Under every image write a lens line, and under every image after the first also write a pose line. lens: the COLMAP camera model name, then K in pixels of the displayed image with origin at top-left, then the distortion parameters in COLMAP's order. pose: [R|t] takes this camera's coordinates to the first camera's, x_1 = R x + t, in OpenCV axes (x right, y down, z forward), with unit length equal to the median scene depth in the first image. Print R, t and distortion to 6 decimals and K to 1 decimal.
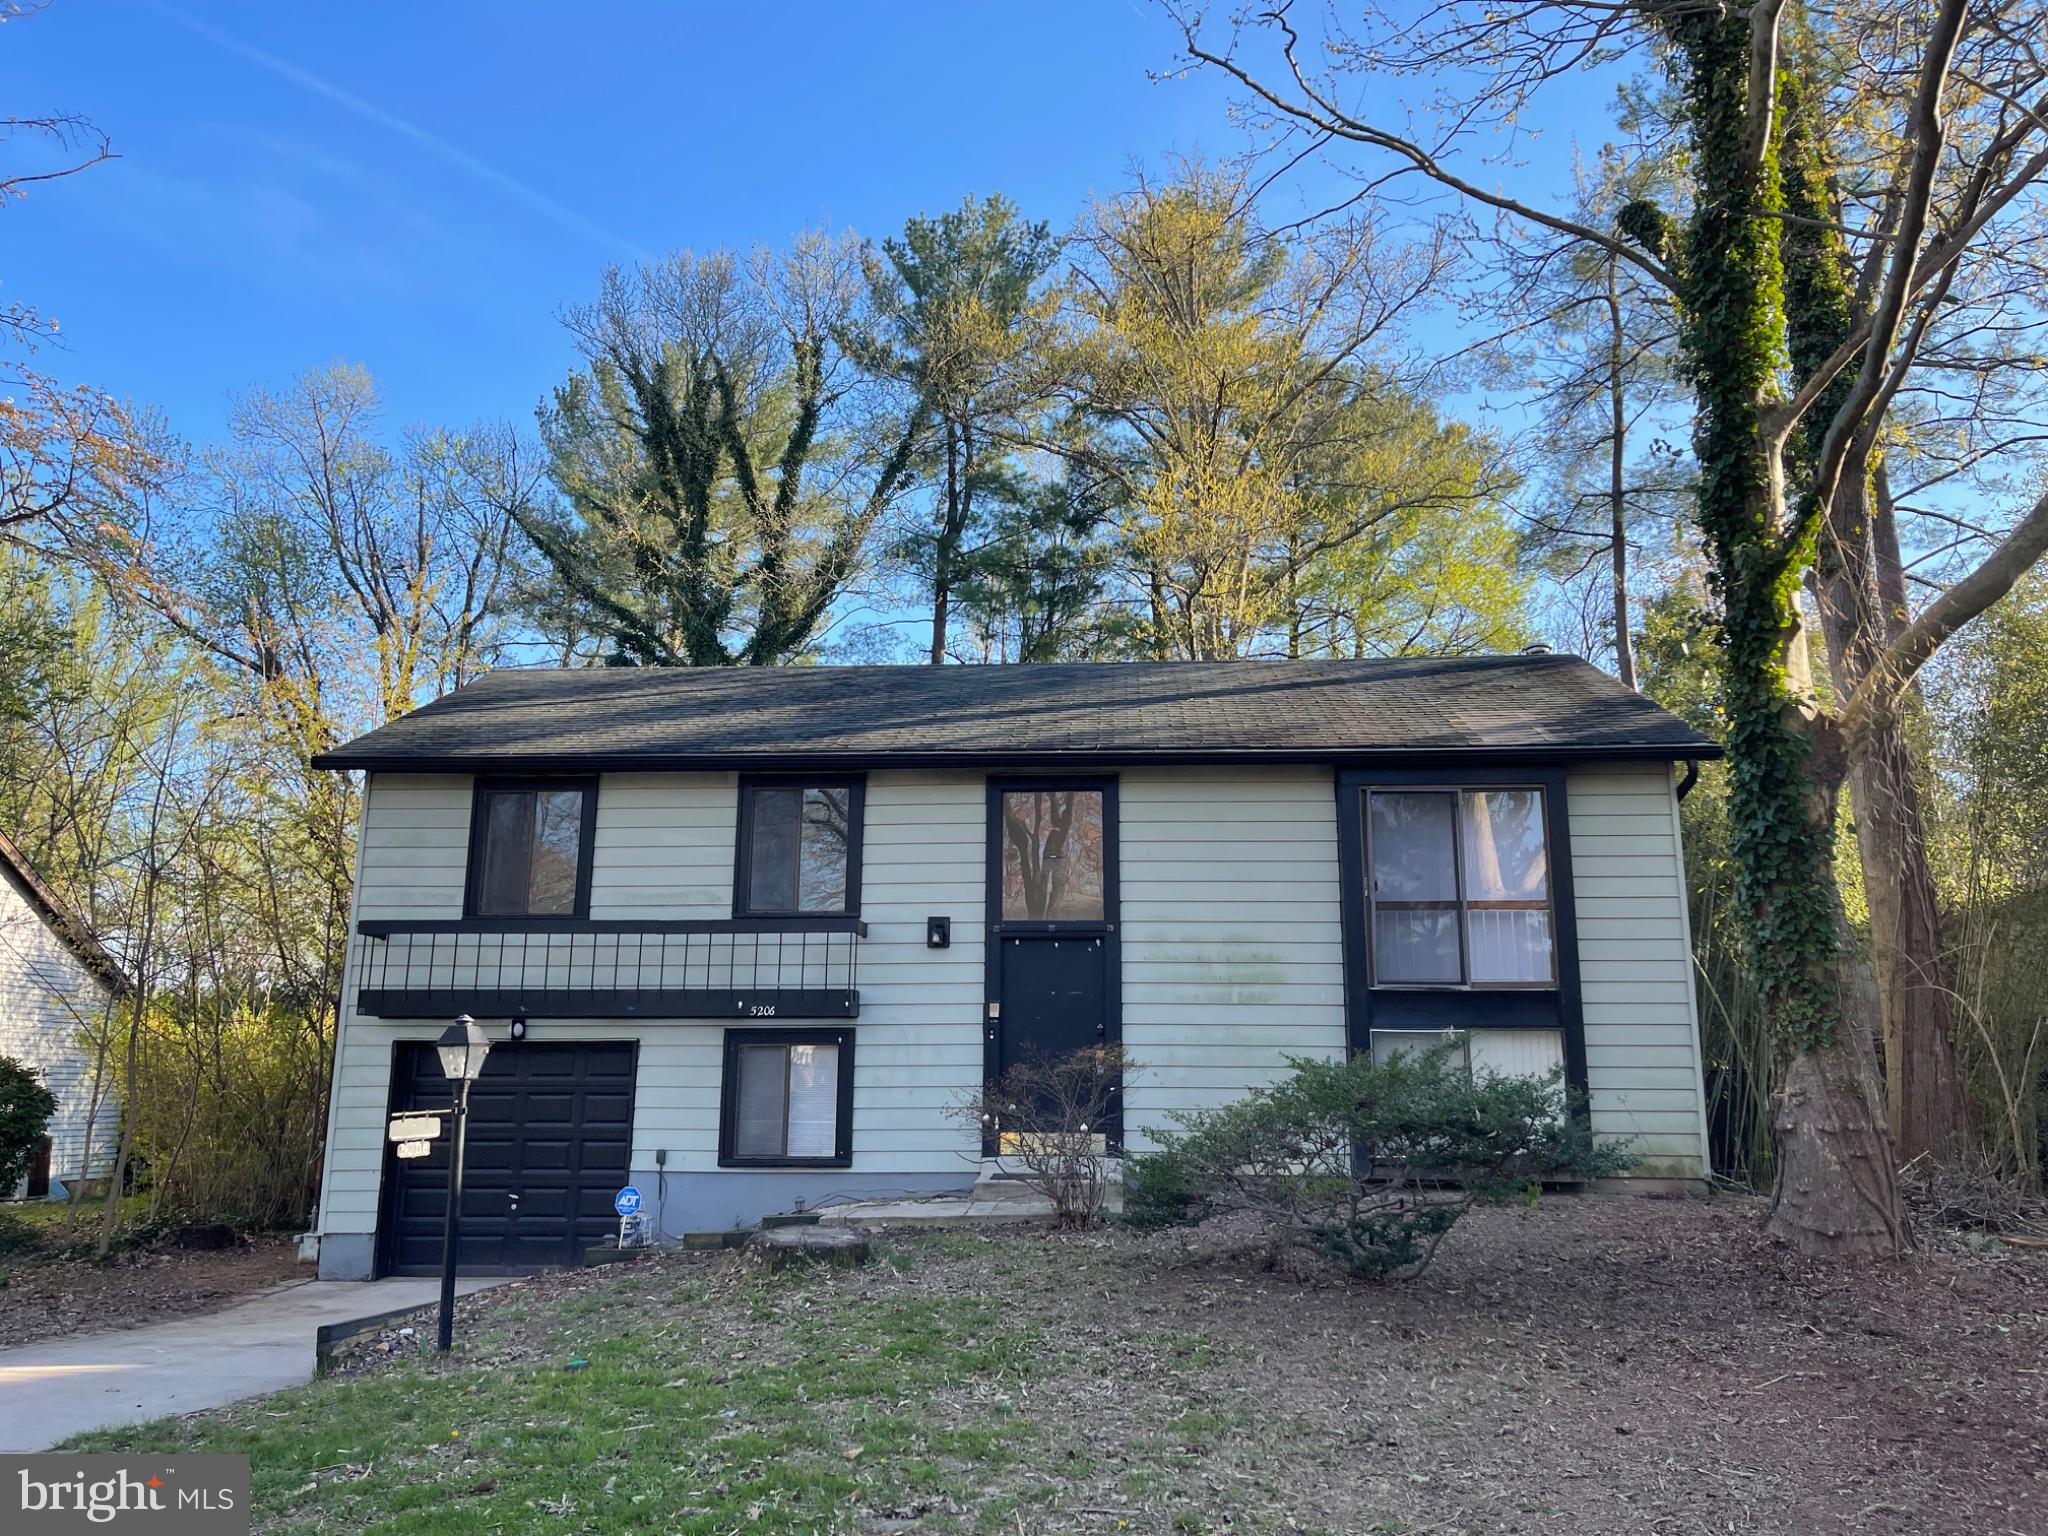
lens RADIAL K [[1532.3, 0, 1014.4], [0, 1532.3, 755.0], [0, 0, 1]] dist [0.068601, -0.082245]
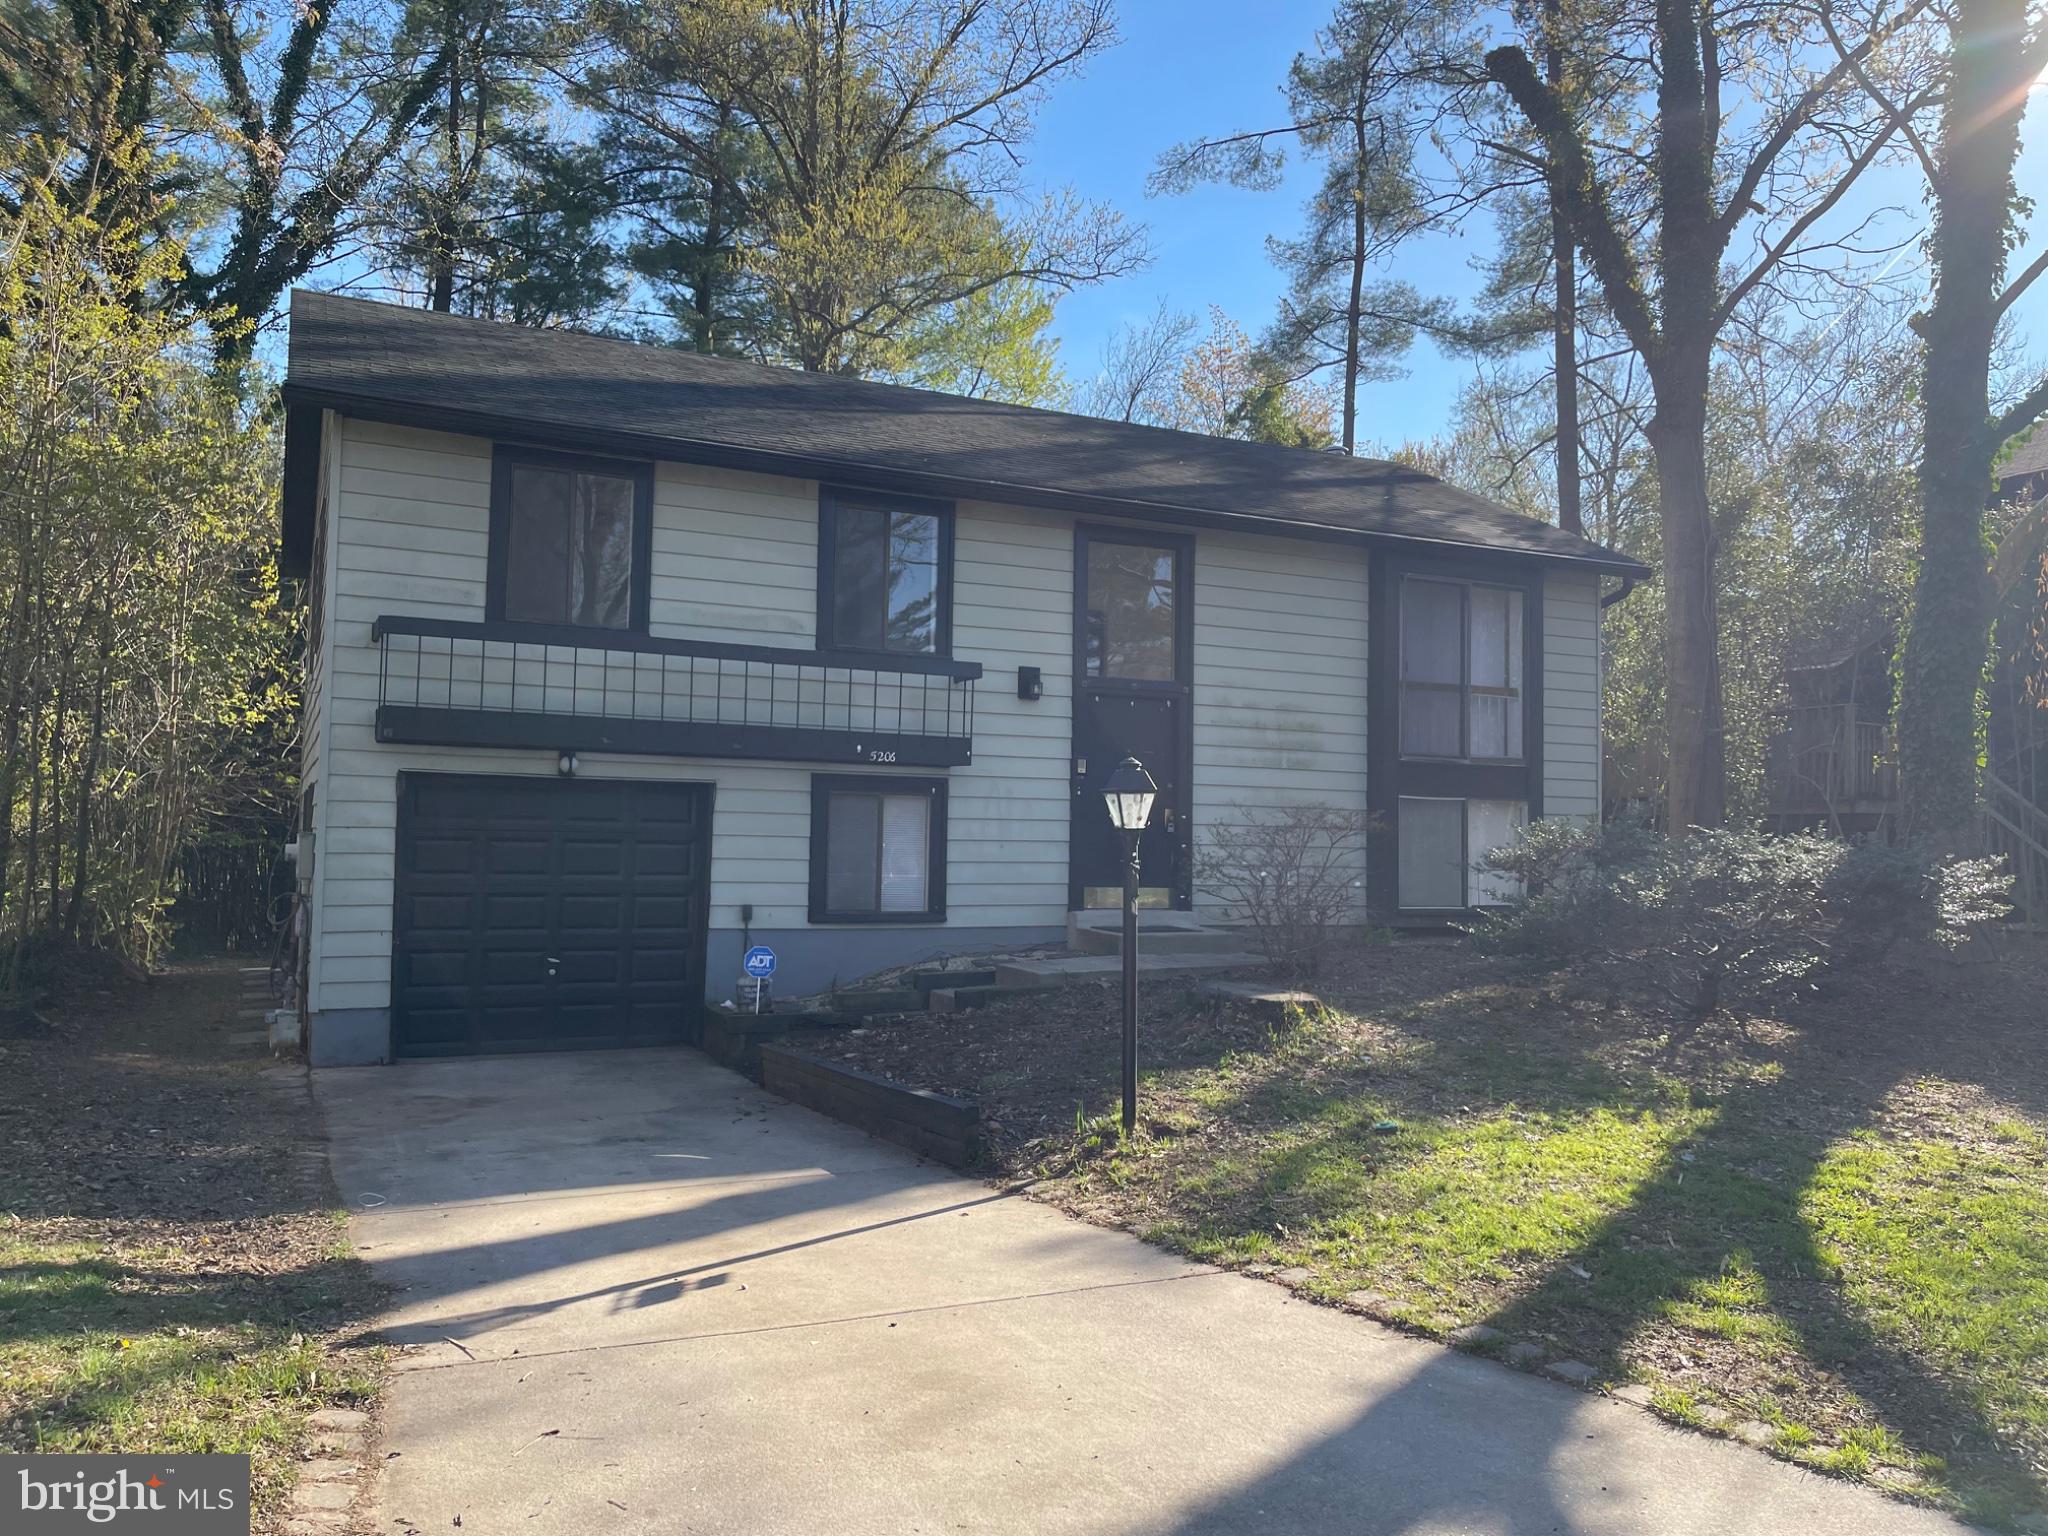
lens RADIAL K [[1542.0, 0, 1035.0], [0, 1542.0, 768.6], [0, 0, 1]] dist [0.033902, -0.082013]
pose [[0.864978, 0.037329, 0.500419, -0.521539], [-0.121833, 0.983014, 0.137261, 0.036953], [-0.486795, -0.179695, 0.854833, 0.175582]]
